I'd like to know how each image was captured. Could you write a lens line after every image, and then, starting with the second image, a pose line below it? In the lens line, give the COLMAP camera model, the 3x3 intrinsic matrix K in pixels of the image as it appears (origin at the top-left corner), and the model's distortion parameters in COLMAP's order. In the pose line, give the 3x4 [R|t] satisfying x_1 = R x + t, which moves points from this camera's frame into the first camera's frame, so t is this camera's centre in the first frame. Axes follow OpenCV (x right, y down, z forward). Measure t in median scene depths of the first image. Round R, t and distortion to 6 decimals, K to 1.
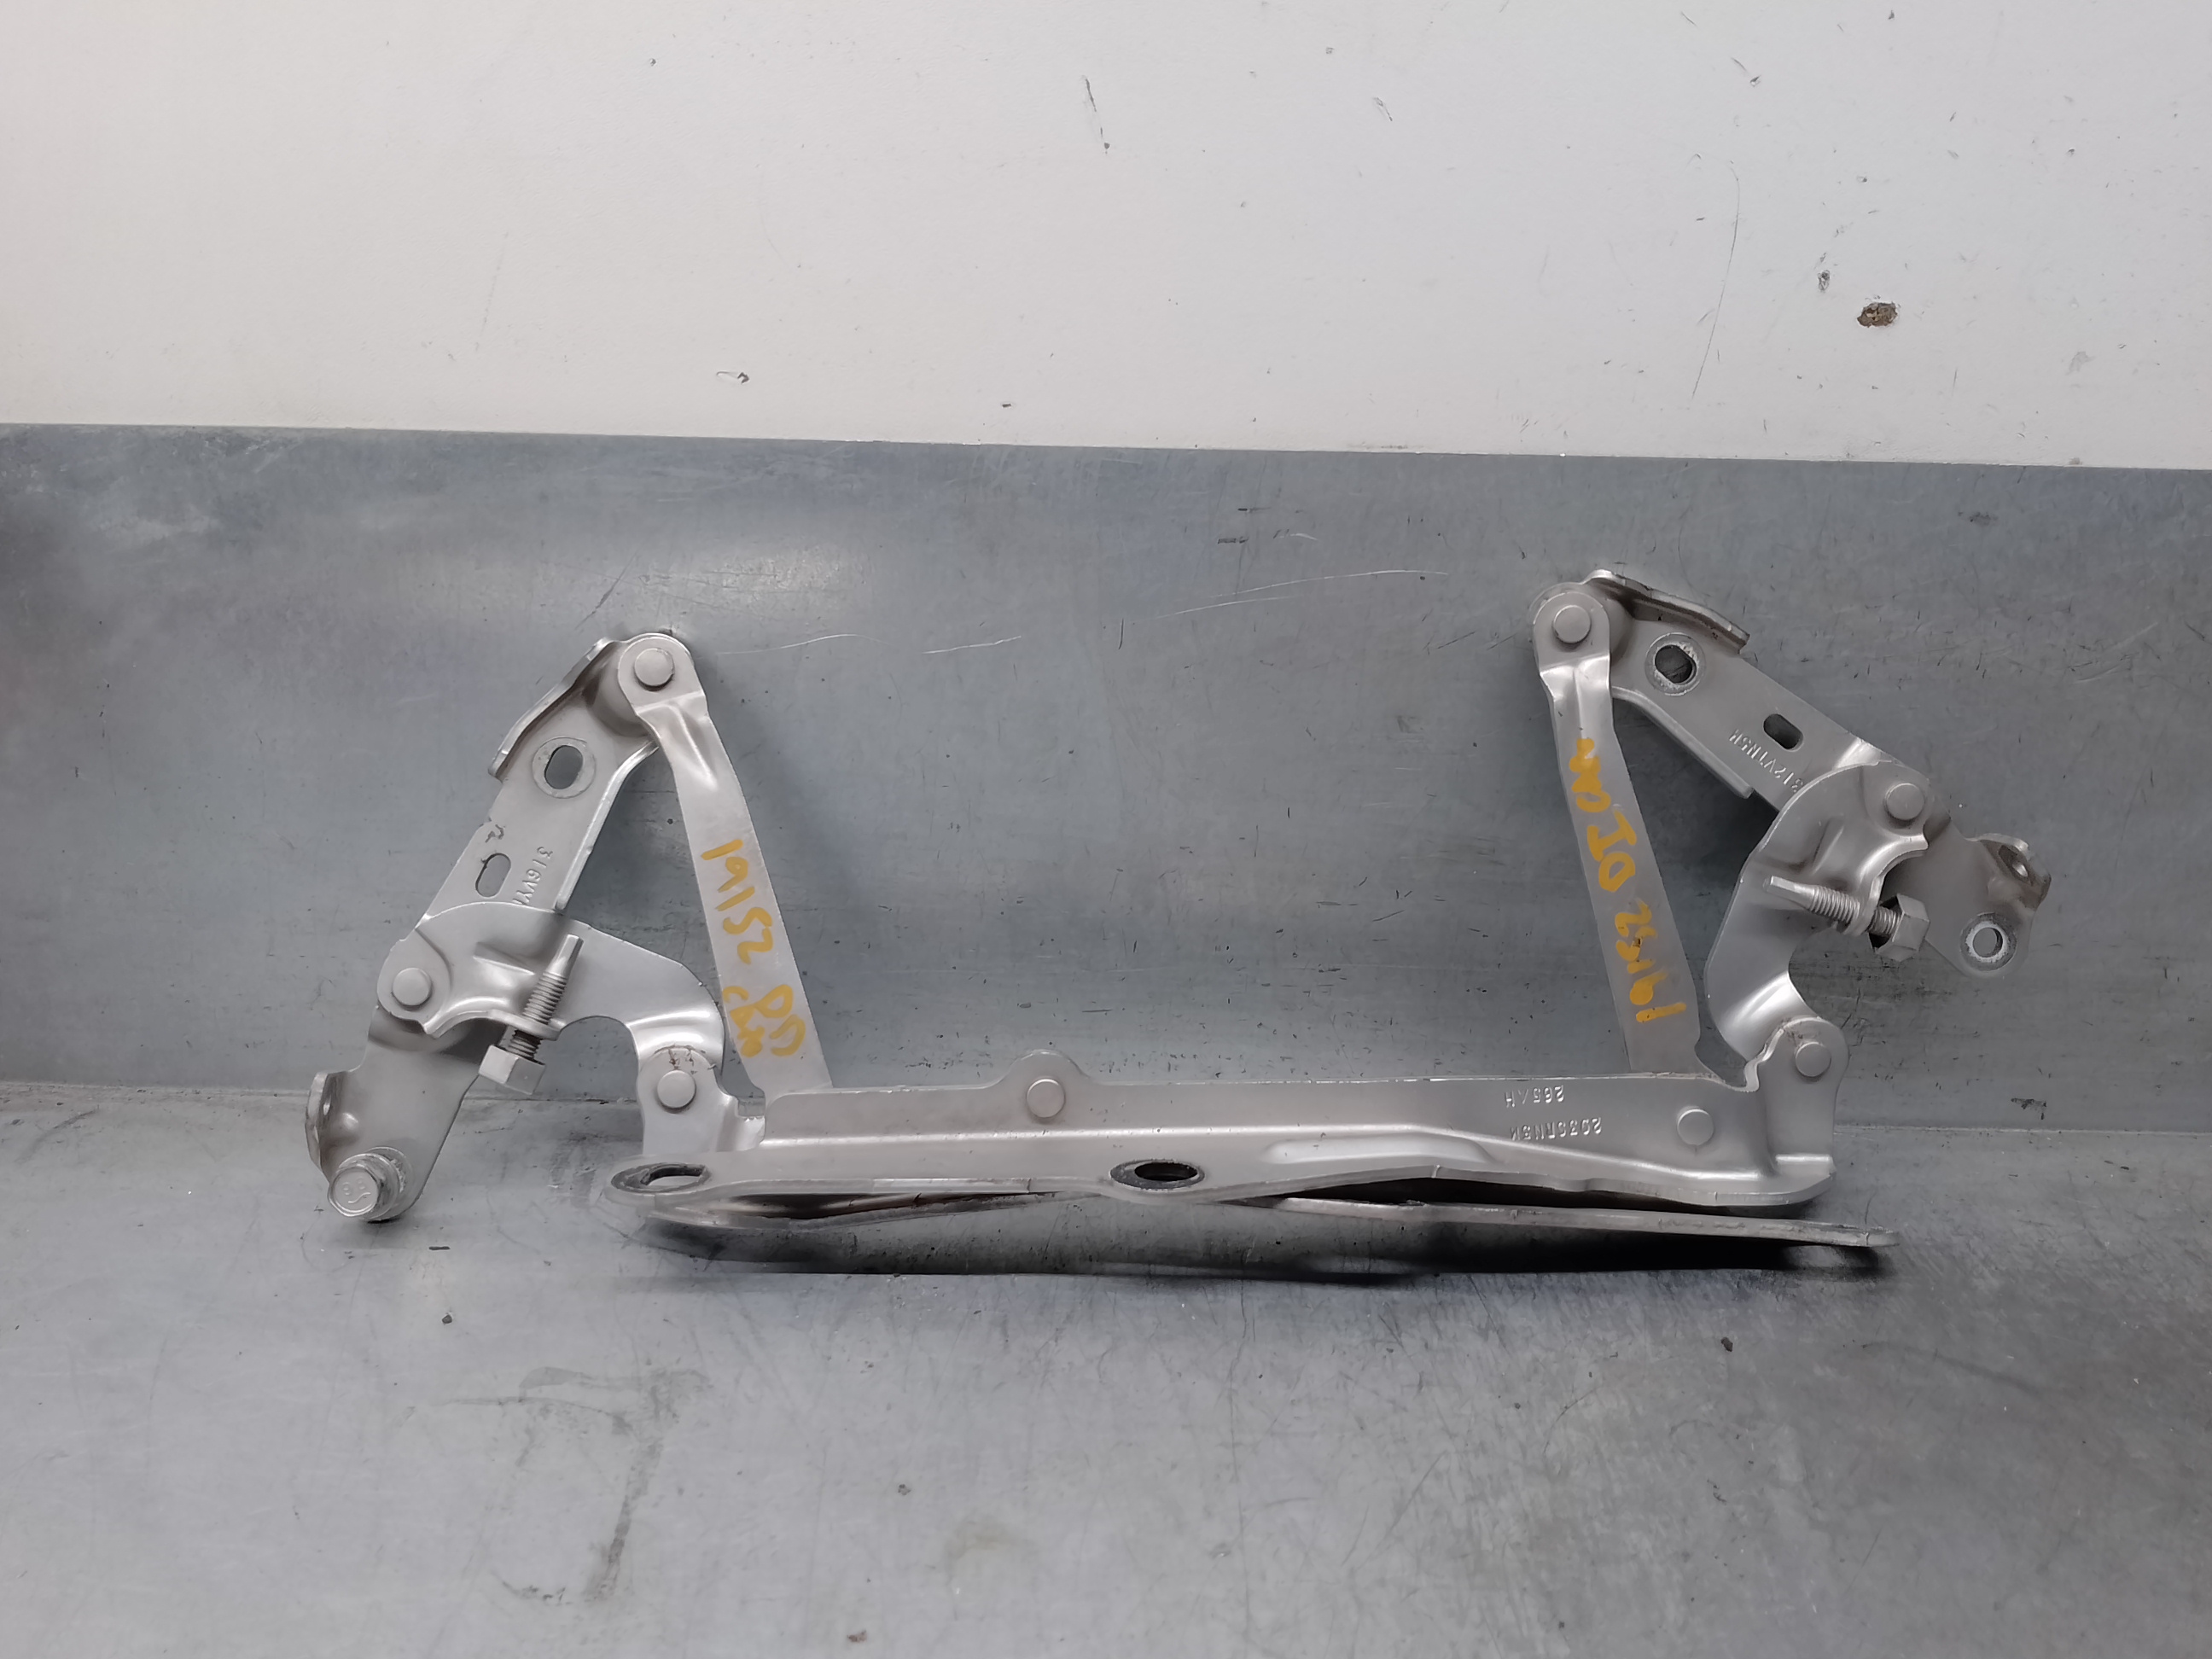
lens RADIAL K [[1764.1, 0, 1112.0], [0, 1764.1, 831.4], [0, 0, 1]] dist [0.037624, -0.102404]
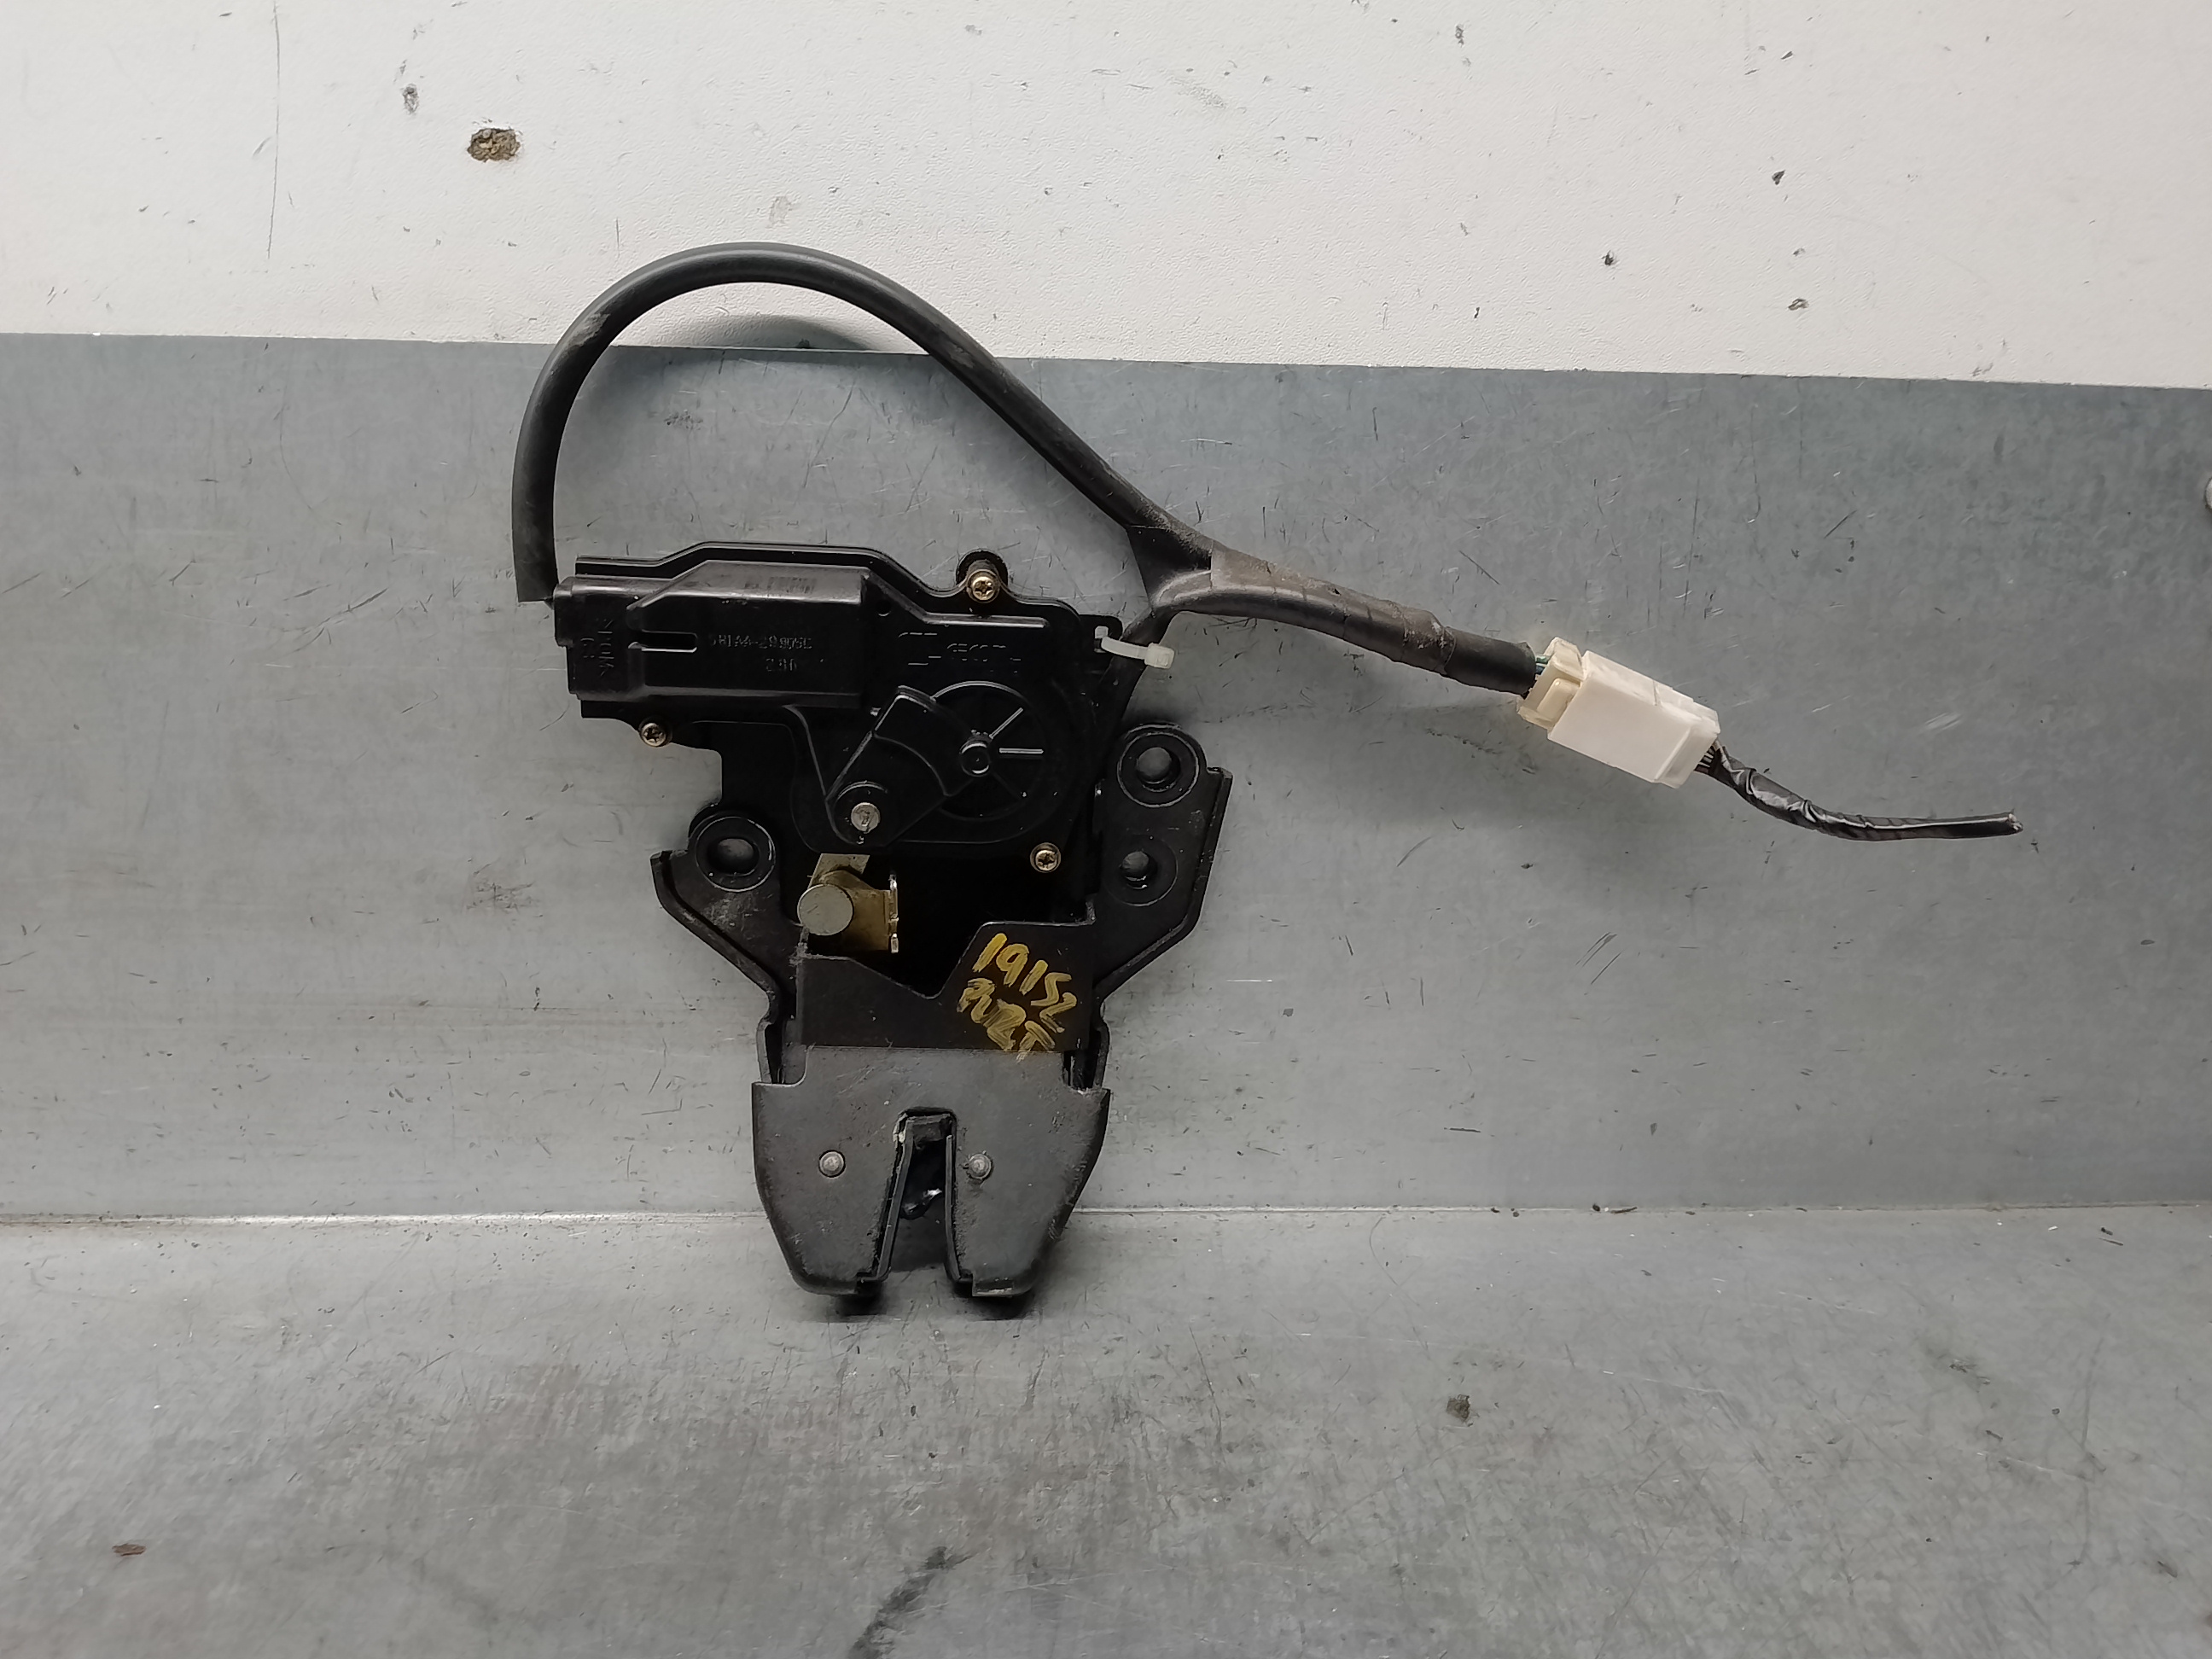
lens RADIAL K [[1776.8, 0, 1106.0], [0, 1776.8, 829.5], [0, 0, 1]] dist [0.038597, -0.105109]
pose [[0.996183, -0.016179, 0.085772, 0.625021], [0.017909, 0.999651, -0.019437, 0.018058], [-0.085428, 0.020899, 0.996125, 0.231136]]
